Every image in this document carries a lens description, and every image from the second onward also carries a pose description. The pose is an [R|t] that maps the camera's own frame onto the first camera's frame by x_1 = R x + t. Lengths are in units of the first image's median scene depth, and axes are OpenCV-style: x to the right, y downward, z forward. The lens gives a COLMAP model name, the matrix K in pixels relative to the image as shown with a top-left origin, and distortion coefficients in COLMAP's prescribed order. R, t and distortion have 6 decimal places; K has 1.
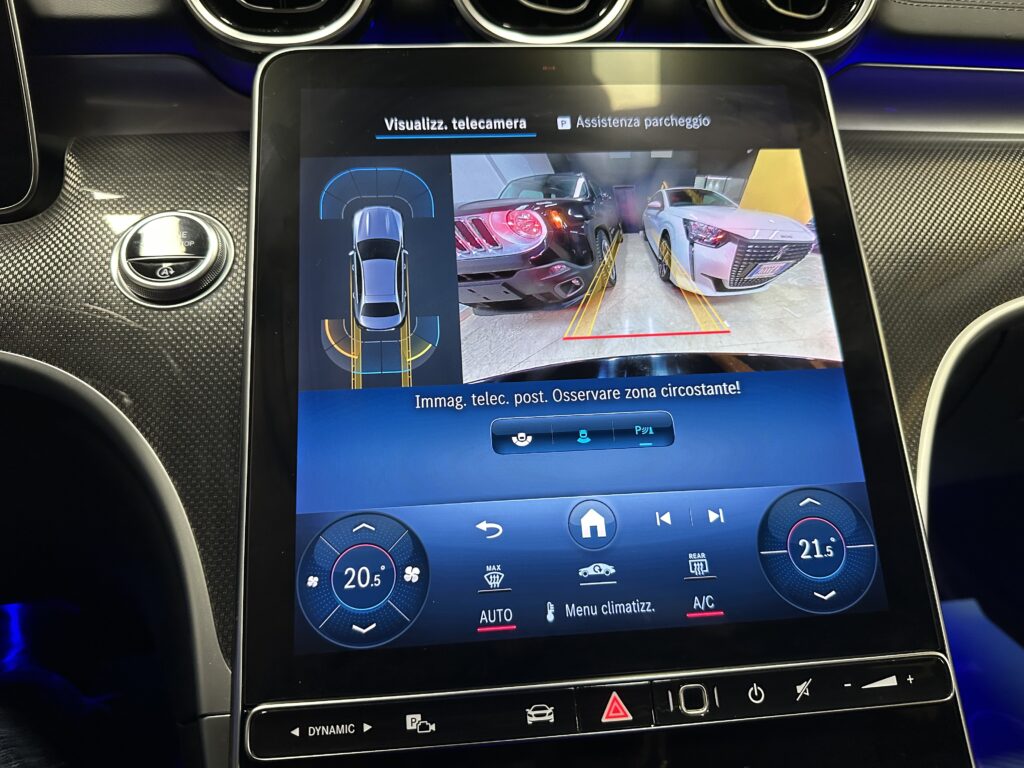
lens RADIAL K [[717.8, 0, 512.0], [0, 717.8, 384.0], [0, 0, 1]] dist [-0.025483, -0.003733]
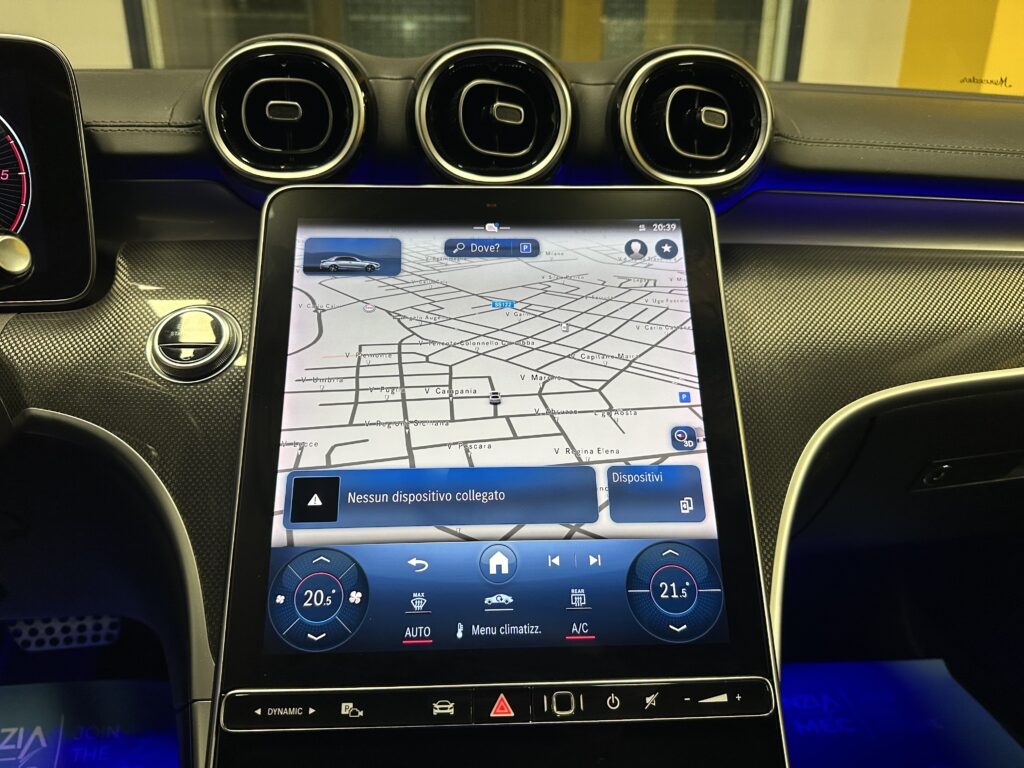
lens RADIAL K [[712.6, 0, 509.2], [0, 712.6, 395.0], [0, 0, 1]] dist [-0.020108, -0.006745]
pose [[0.998543, 0.026790, -0.046839, 0.192825], [-0.029526, 0.997838, -0.058711, -0.034309], [0.045165, 0.060008, 0.997176, -0.305115]]
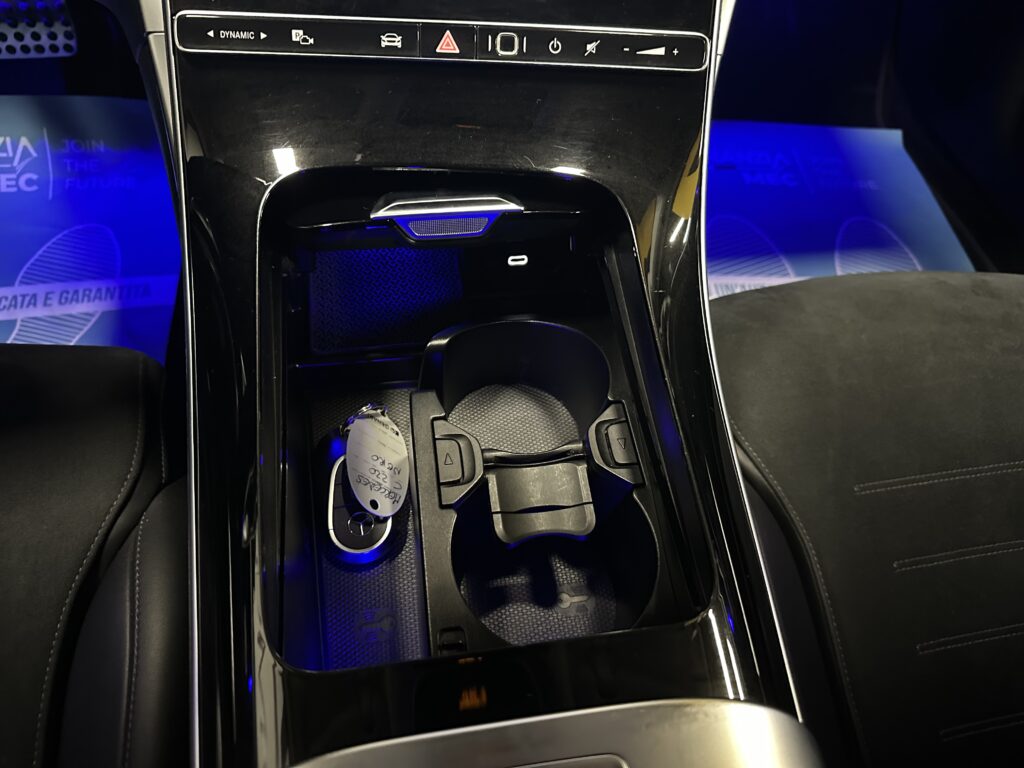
lens RADIAL K [[717.8, 0, 512.0], [0, 717.8, 384.0], [0, 0, 1]] dist [-0.025483, -0.003733]
pose [[0.994709, 0.100051, 0.023315, 0.282874], [-0.095082, 0.810683, 0.577713, 0.176332], [0.038900, -0.576873, 0.815907, -0.442083]]
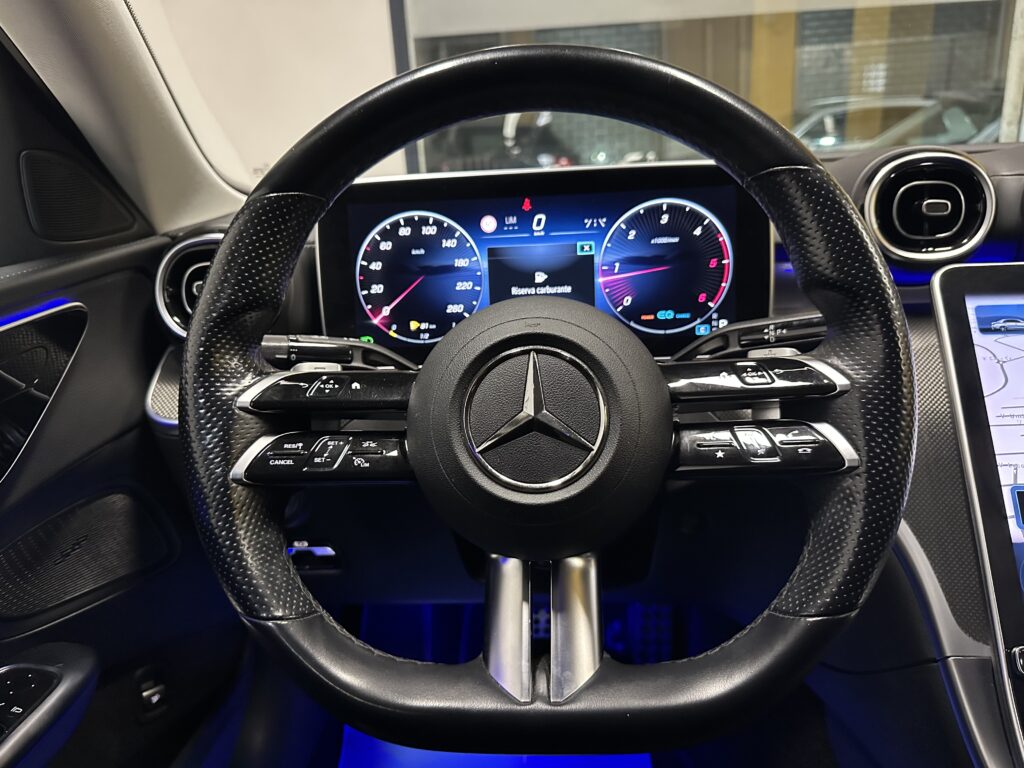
lens RADIAL K [[680.2, 0, 512.0], [0, 680.2, 384.0], [0, 0, 1]] dist [0.079808, -0.090495]
pose [[0.949184, 0.018355, -0.314186, -0.956236], [-0.056231, 0.992125, -0.111917, 0.056669], [0.309658, 0.123897, 0.942742, -1.018709]]
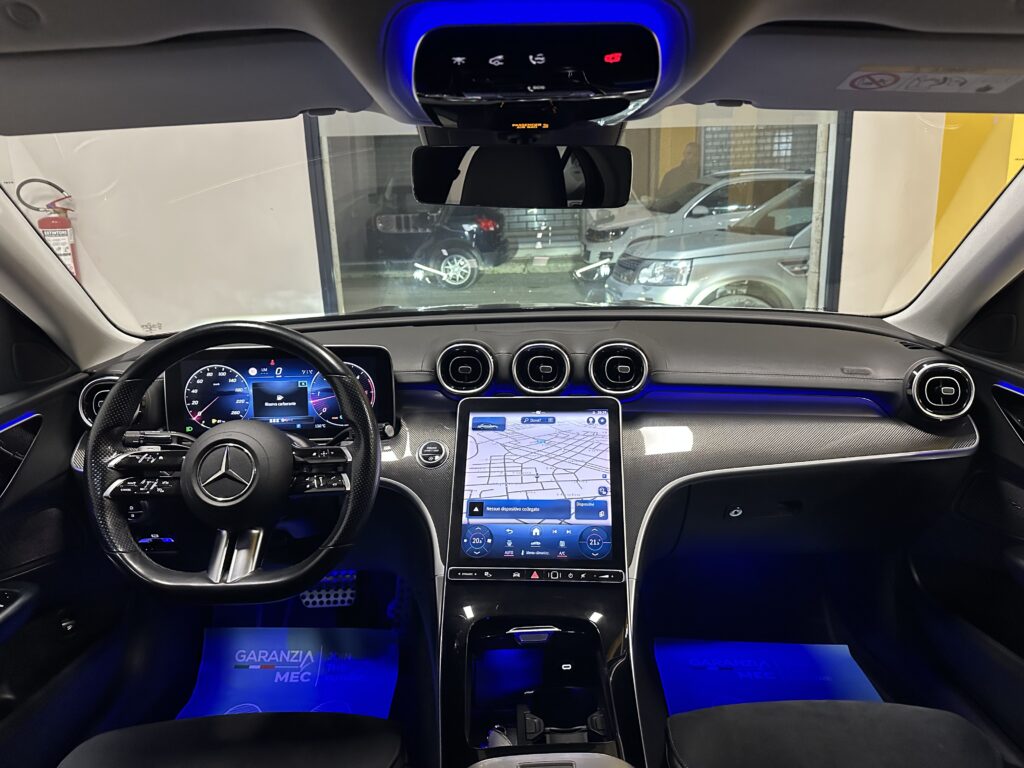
lens RADIAL K [[640.8, 0, 501.2], [0, 640.8, 381.7], [0, 0, 1]] dist [-0.006253, -0.005508]
pose [[0.975918, 0.009583, -0.217927, 0.704432], [-0.050071, 0.982201, -0.181034, 0.037712], [0.212313, 0.187586, 0.959028, -2.611732]]
